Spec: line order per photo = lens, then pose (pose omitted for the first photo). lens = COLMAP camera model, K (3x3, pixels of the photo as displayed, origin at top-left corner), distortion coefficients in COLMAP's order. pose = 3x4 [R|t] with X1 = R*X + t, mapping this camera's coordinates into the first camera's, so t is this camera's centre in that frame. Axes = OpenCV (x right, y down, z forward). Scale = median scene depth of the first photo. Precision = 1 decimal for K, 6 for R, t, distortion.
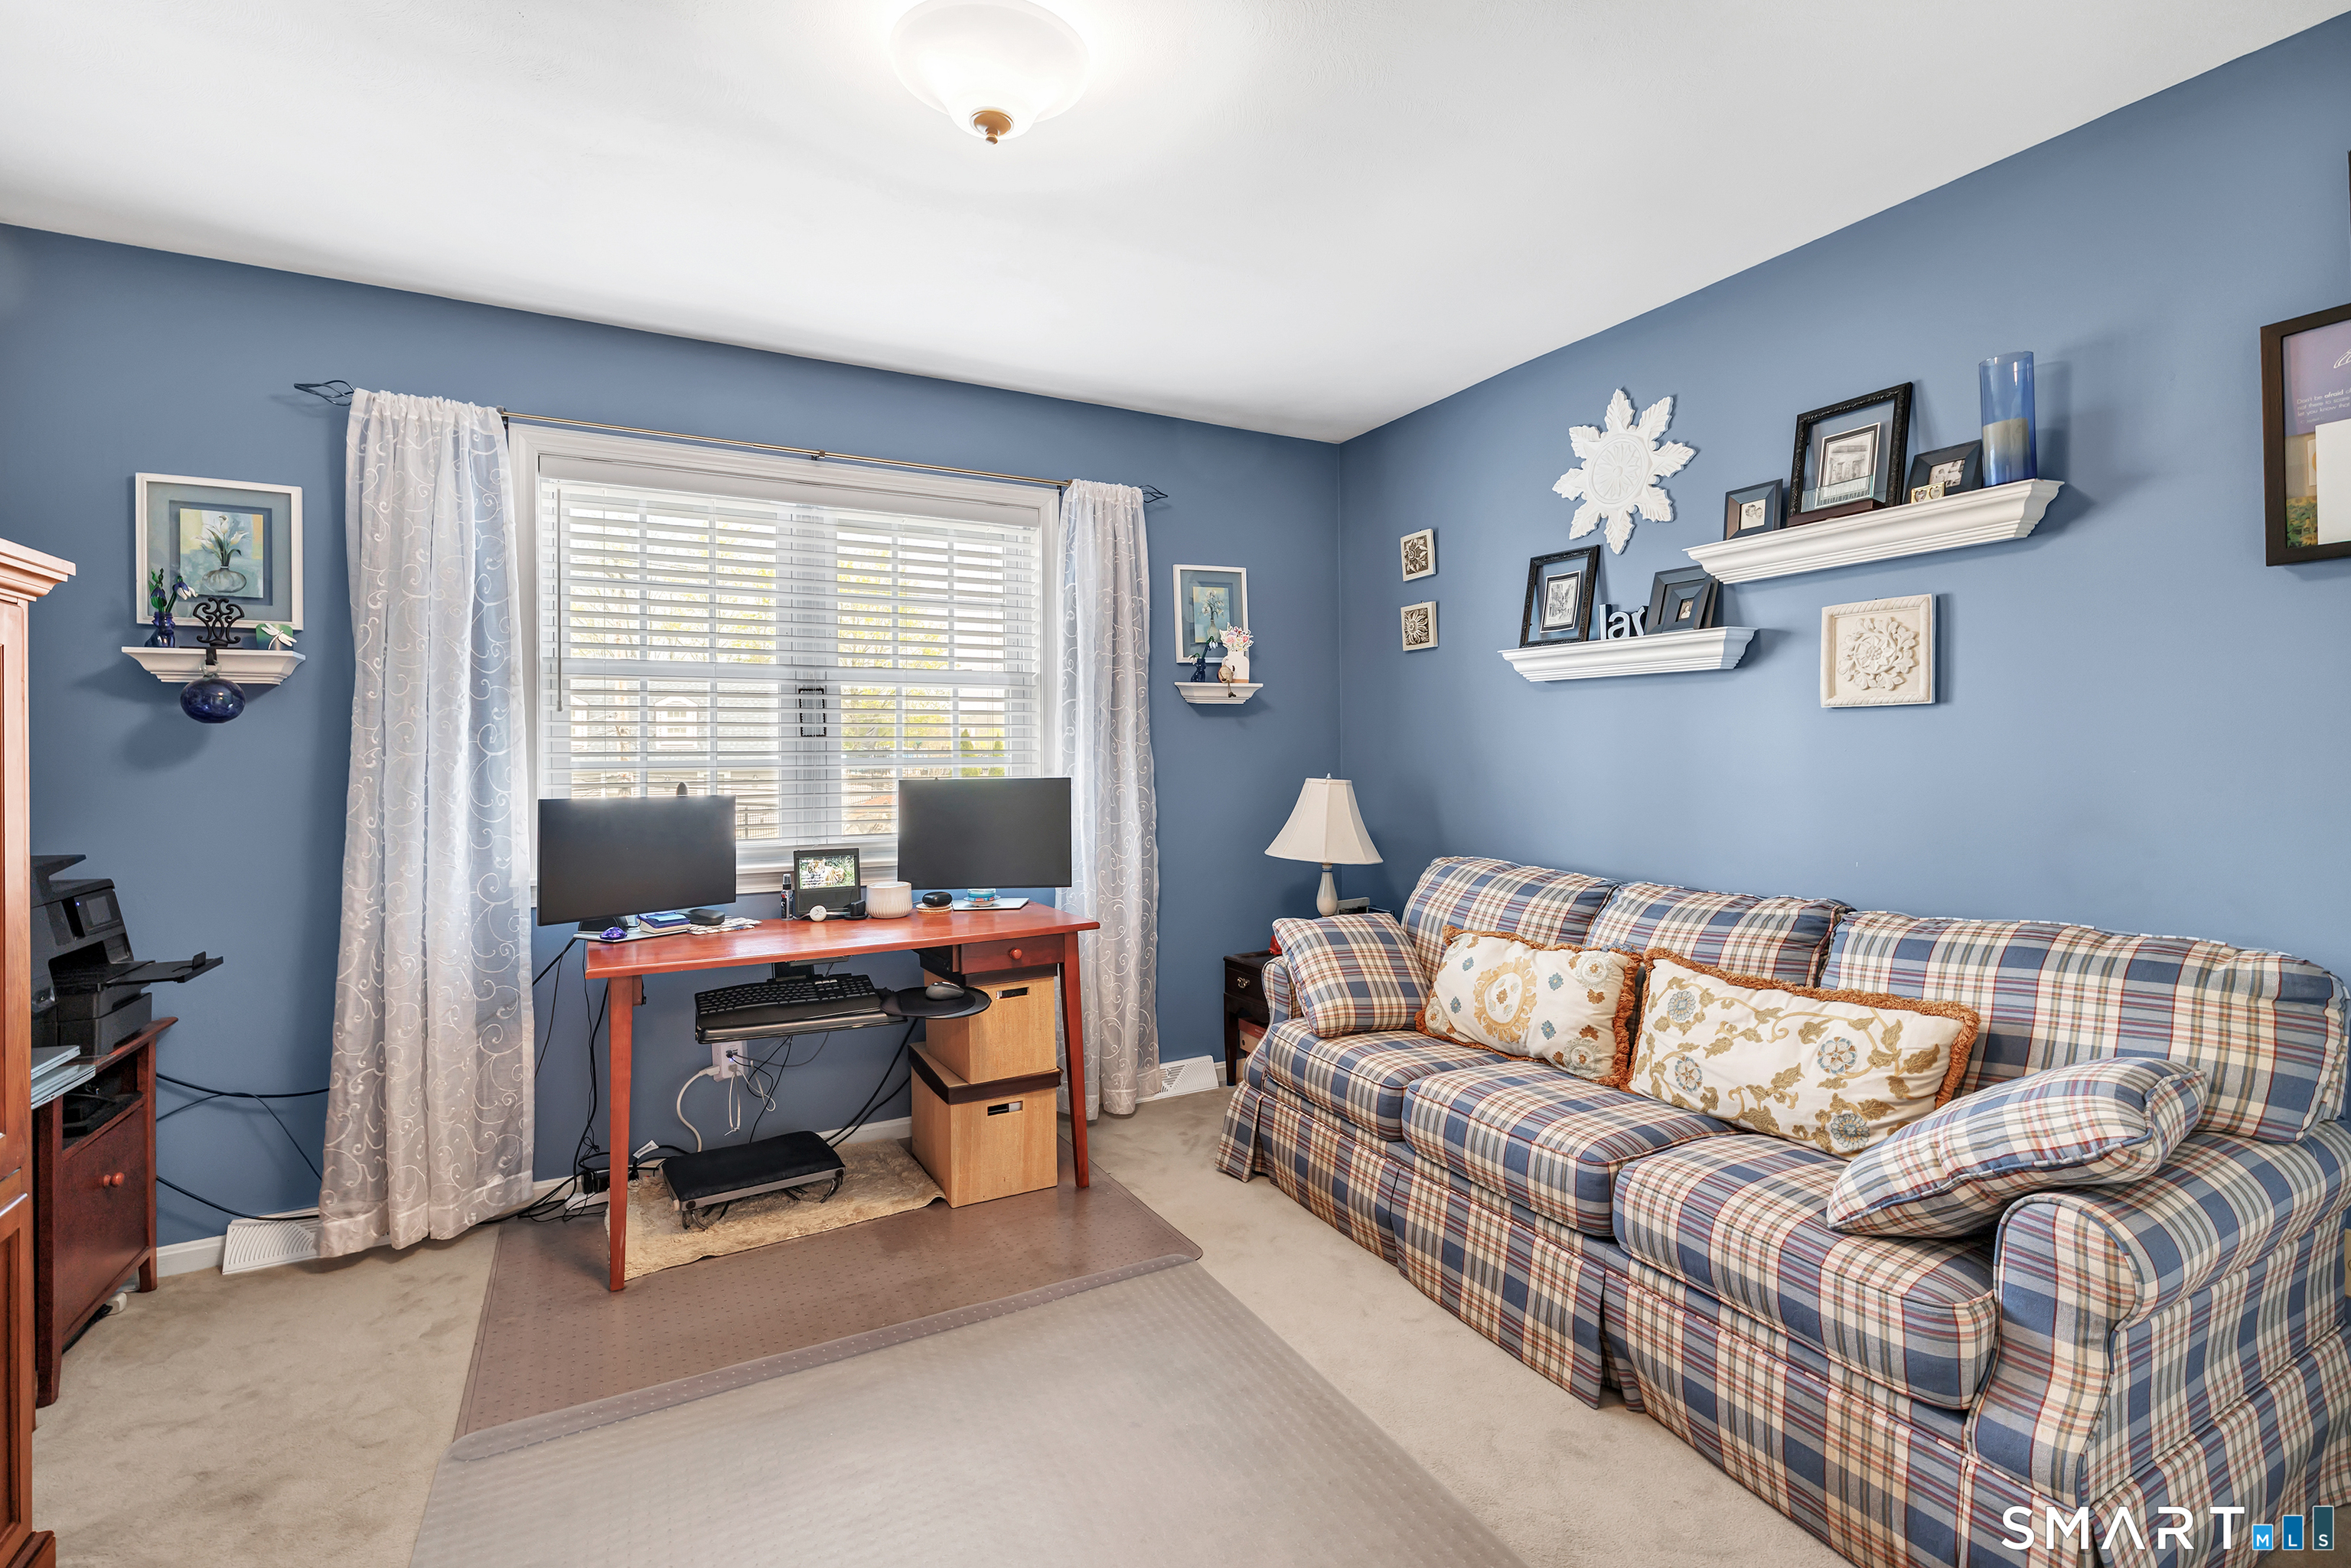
lens RADIAL K [[1058.4, 0, 1164.7], [0, 1058.4, 767.6], [0, 0, 1]] dist [-0.002559, 0.000139]
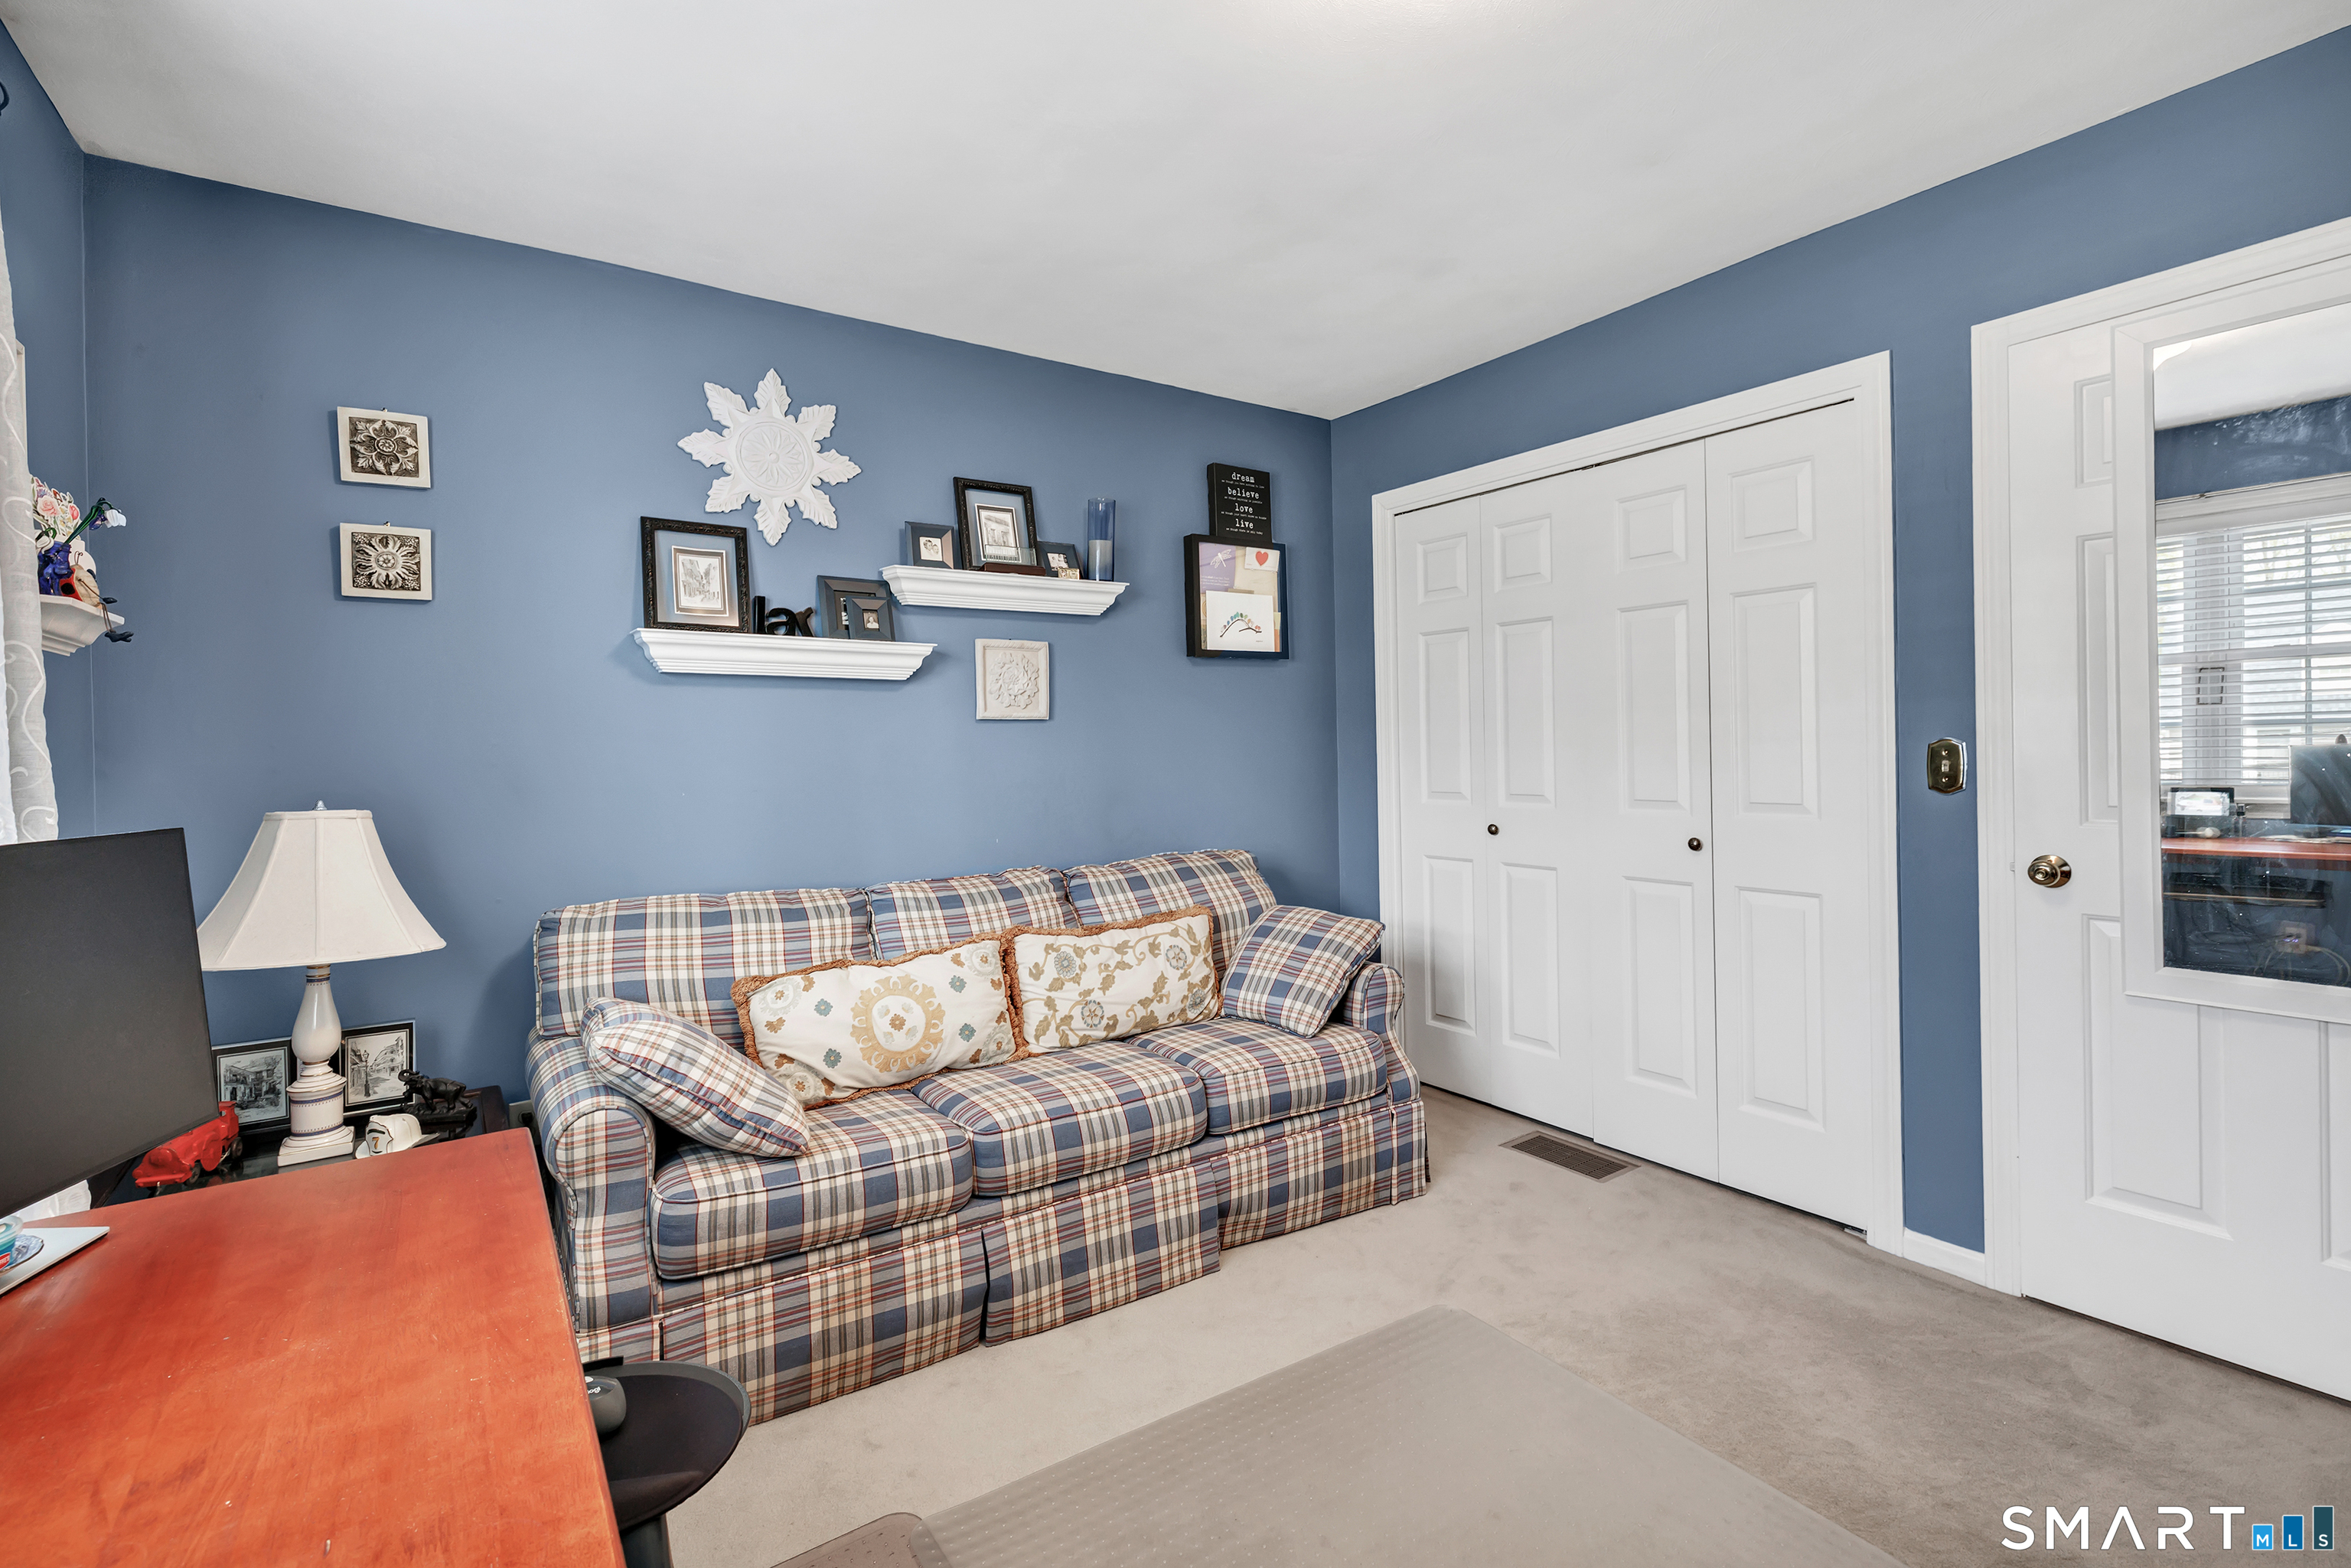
lens RADIAL K [[1058.4, 0, 1164.7], [0, 1058.4, 767.6], [0, 0, 1]] dist [-0.002559, 0.000139]
pose [[-0.108012, -0.009481, 0.994104, -0.674275], [0.029829, 0.999473, 0.012773, -0.008942], [-0.993702, 0.031033, -0.107672, 0.953686]]
